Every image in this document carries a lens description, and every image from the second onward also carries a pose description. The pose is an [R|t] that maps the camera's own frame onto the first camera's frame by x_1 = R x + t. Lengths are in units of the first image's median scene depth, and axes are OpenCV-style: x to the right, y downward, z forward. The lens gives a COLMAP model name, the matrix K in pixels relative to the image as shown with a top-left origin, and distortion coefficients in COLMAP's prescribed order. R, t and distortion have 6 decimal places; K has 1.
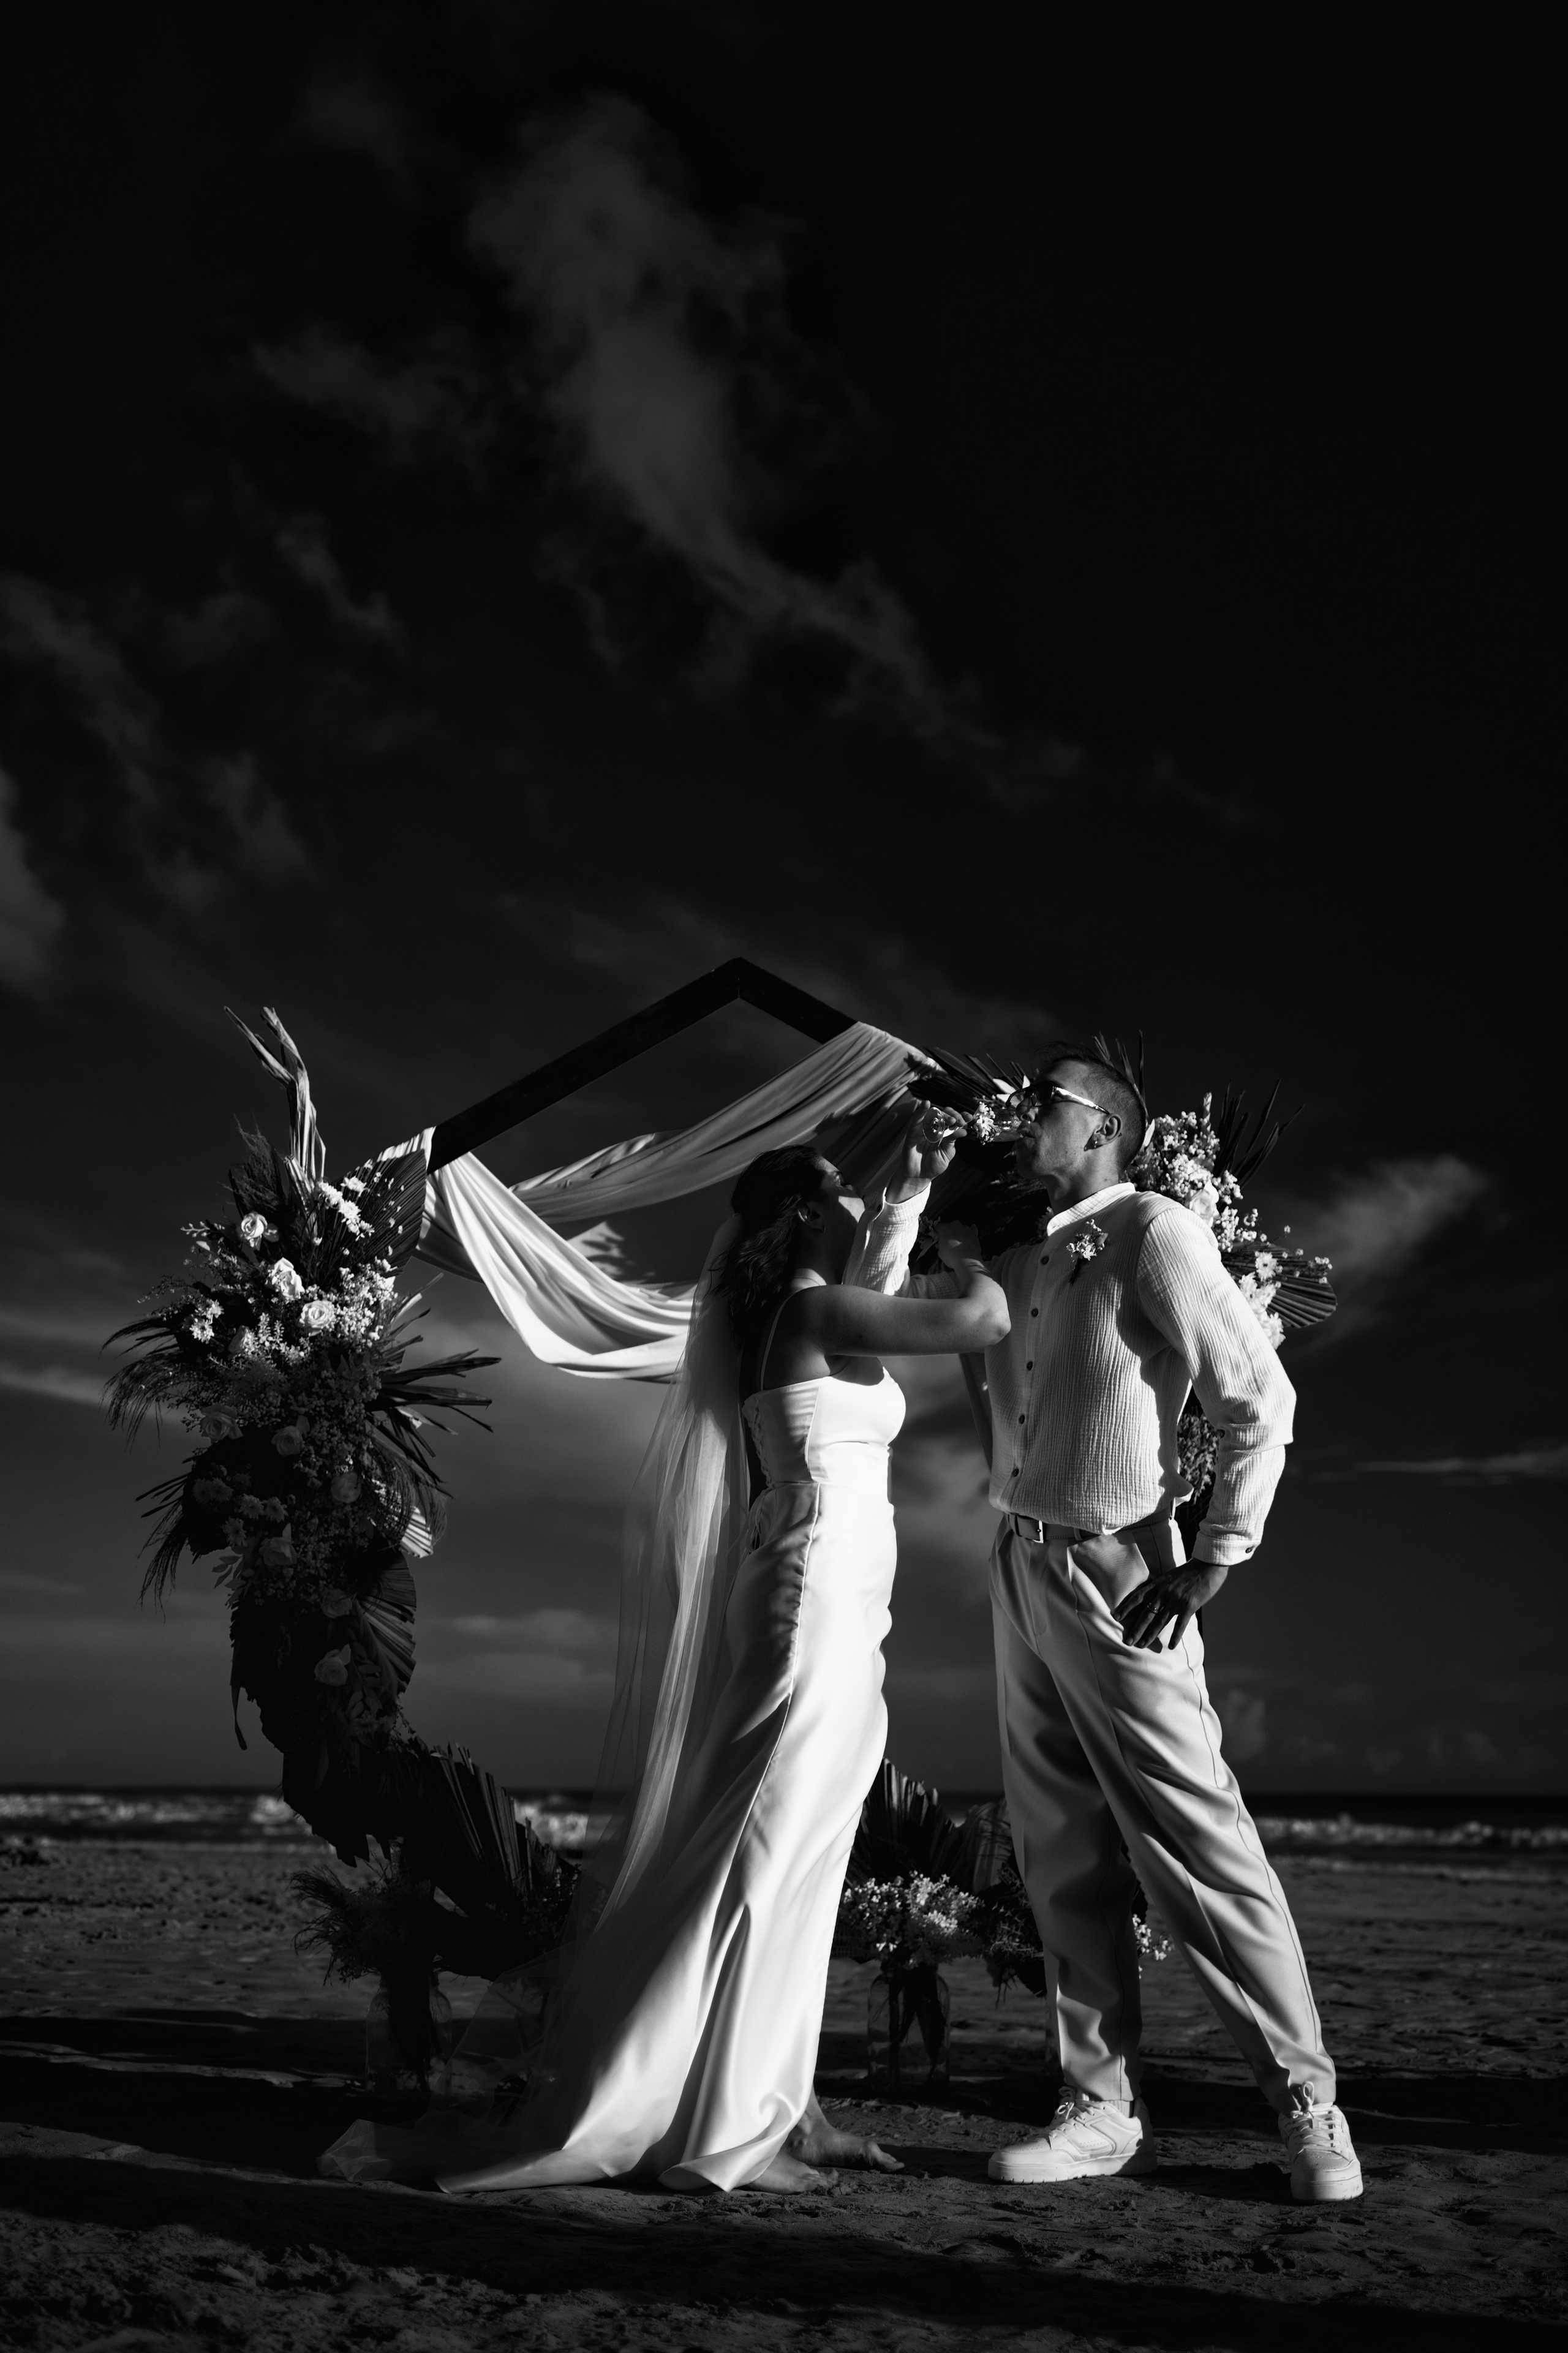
lens RADIAL K [[2965.0, 0, 774.3], [0, 2965.0, 1162.2], [0, 0, 1]] dist [-0.077468, 0.000000]
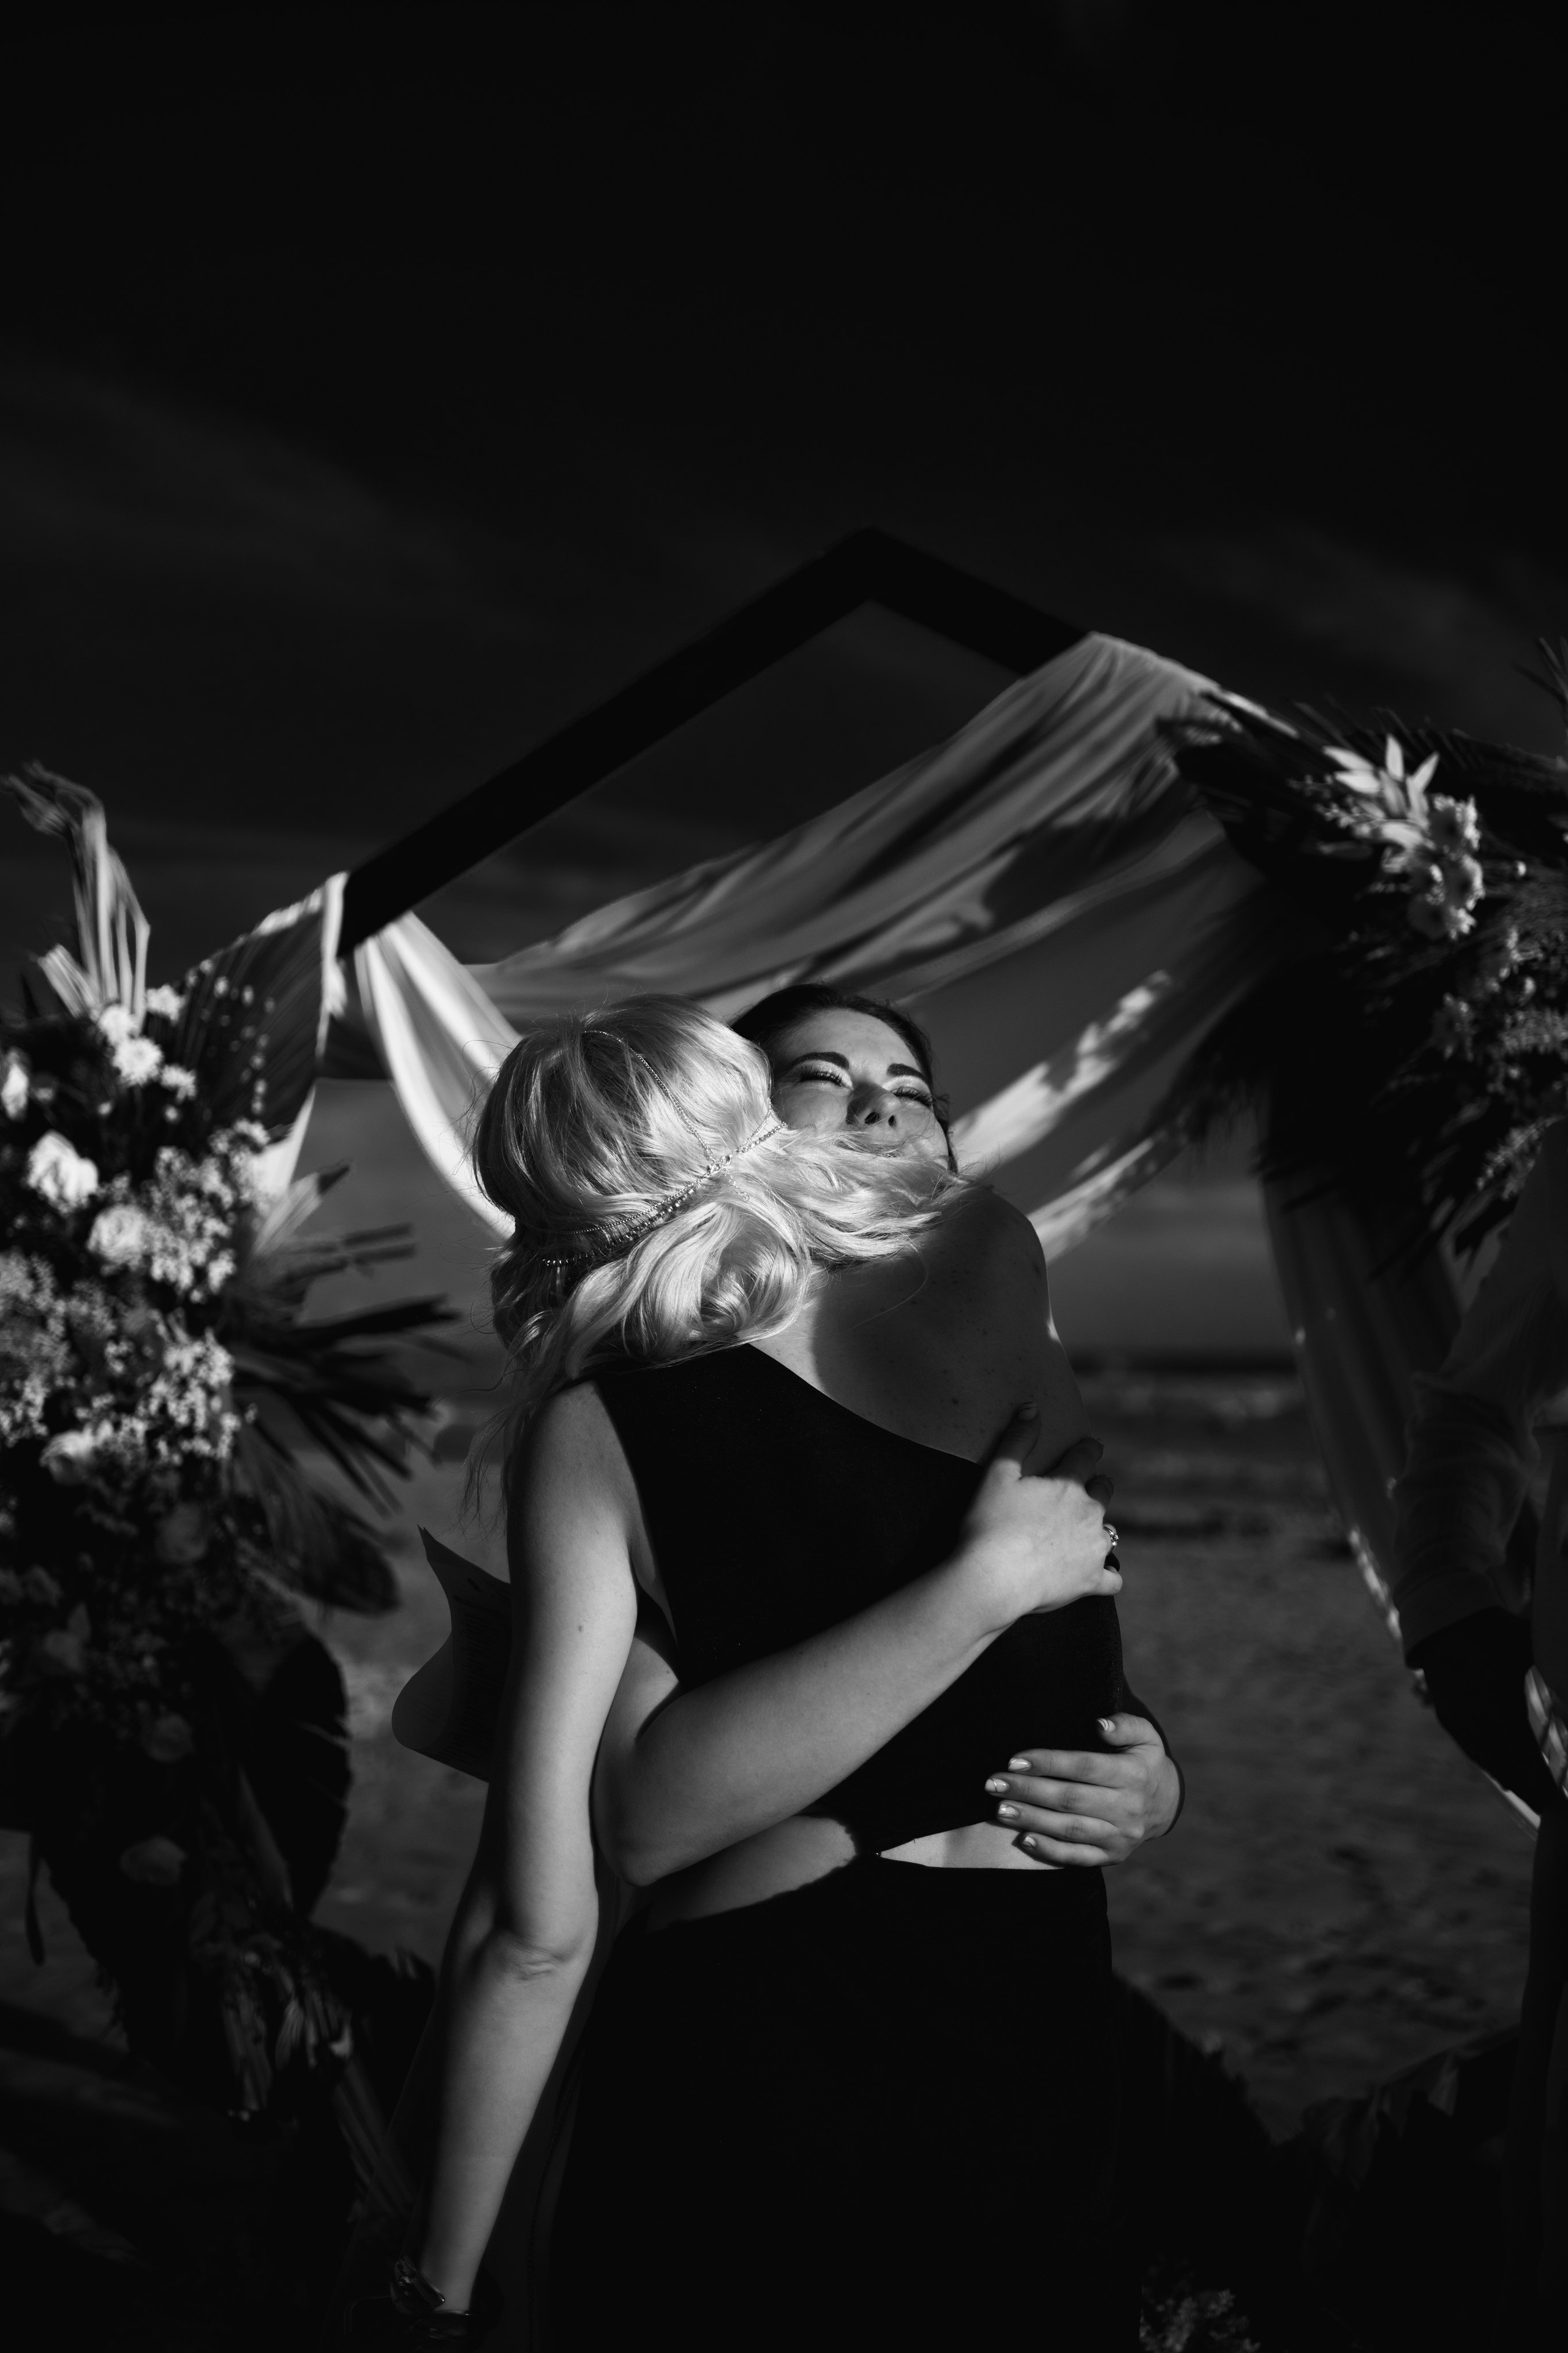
lens RADIAL K [[2965.0, 0, 706.8], [0, 2965.0, 1185.3], [0, 0, 1]] dist [-0.077468, 0.000000]
pose [[0.964168, -0.020270, -0.264517, 0.103975], [0.064500, 0.985069, 0.159618, -0.040605], [0.257332, -0.170960, 0.951080, 0.493170]]
